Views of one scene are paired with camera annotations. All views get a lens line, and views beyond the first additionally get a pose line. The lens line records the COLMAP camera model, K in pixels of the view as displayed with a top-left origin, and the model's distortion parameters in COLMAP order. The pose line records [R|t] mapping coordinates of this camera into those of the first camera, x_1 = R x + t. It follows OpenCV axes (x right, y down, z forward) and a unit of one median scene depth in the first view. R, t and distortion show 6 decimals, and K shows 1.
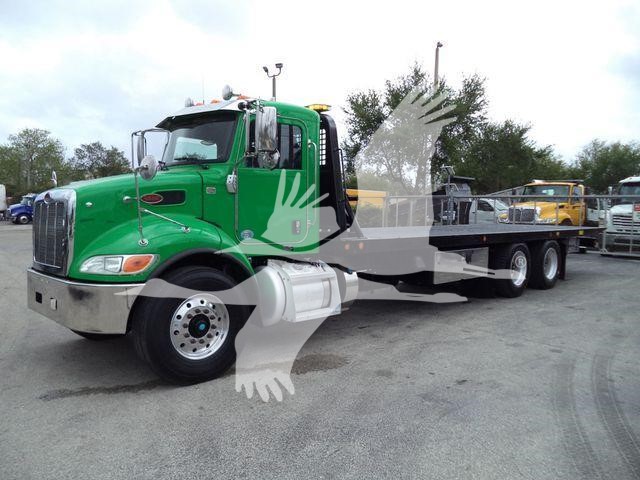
lens RADIAL K [[523.2, 0, 320.0], [0, 523.2, 251.0], [0, 0, 1]] dist [-0.028152, -0.002209]
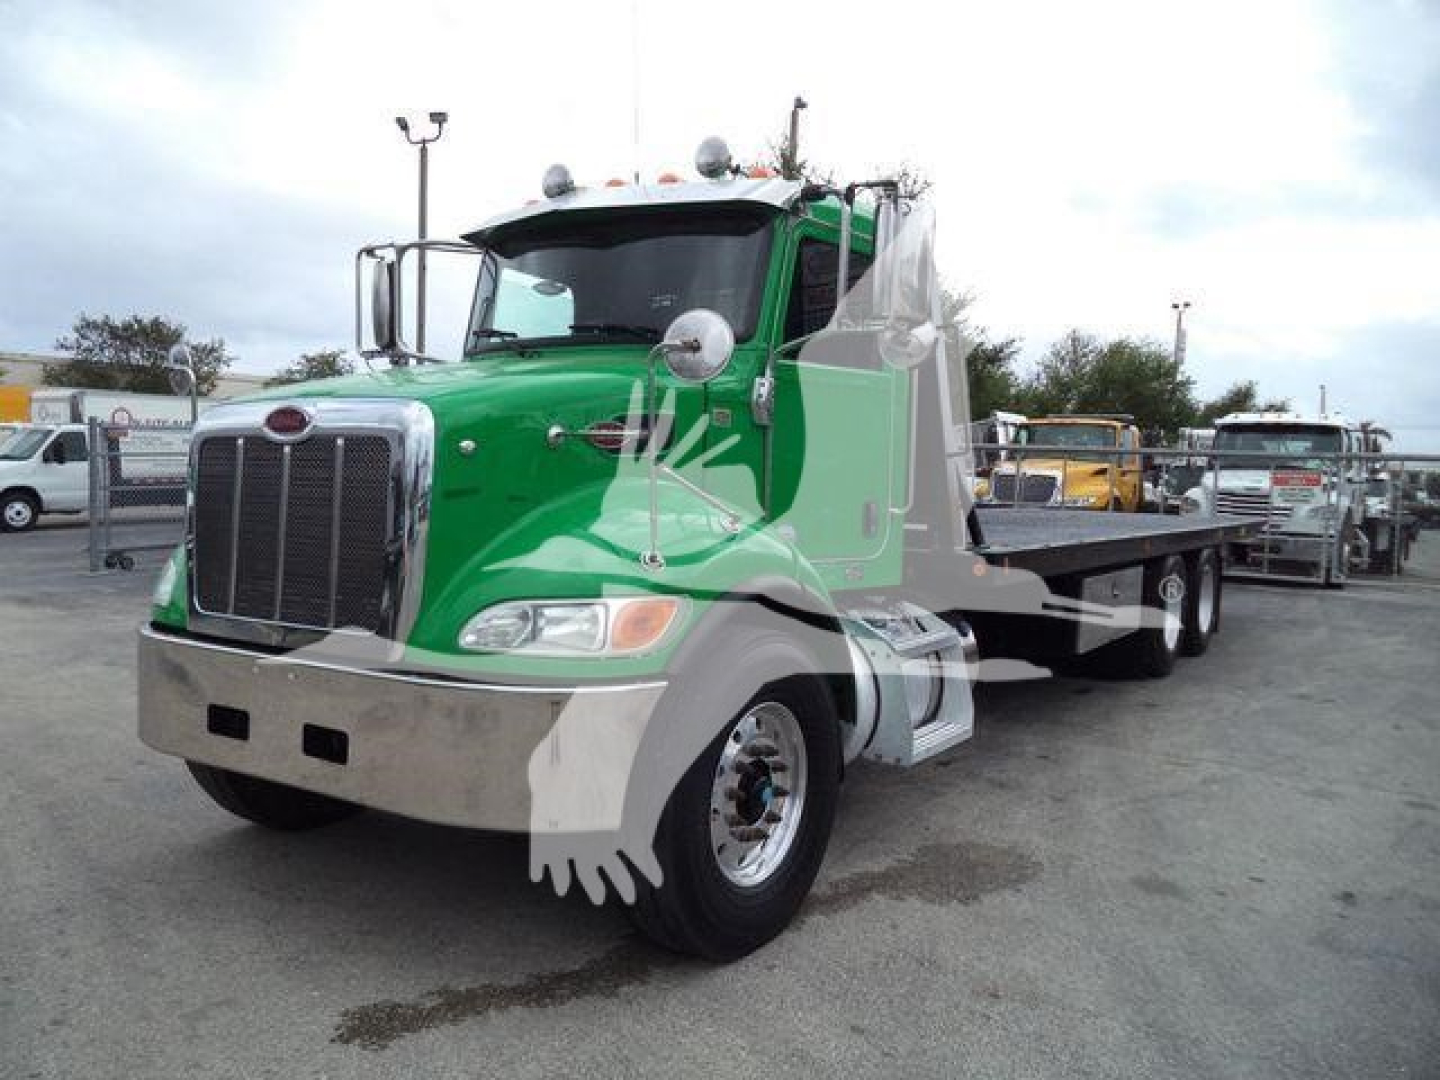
lens RADIAL K [[1183.9, 0, 720.0], [0, 1183.9, 540.0], [0, 0, 1]] dist [-0.030963, 0.010084]
pose [[0.972418, 0.009807, 0.233040, -0.387410], [-0.006096, 0.999843, -0.016637, -0.014634], [-0.233167, 0.014758, 0.972325, 0.179426]]
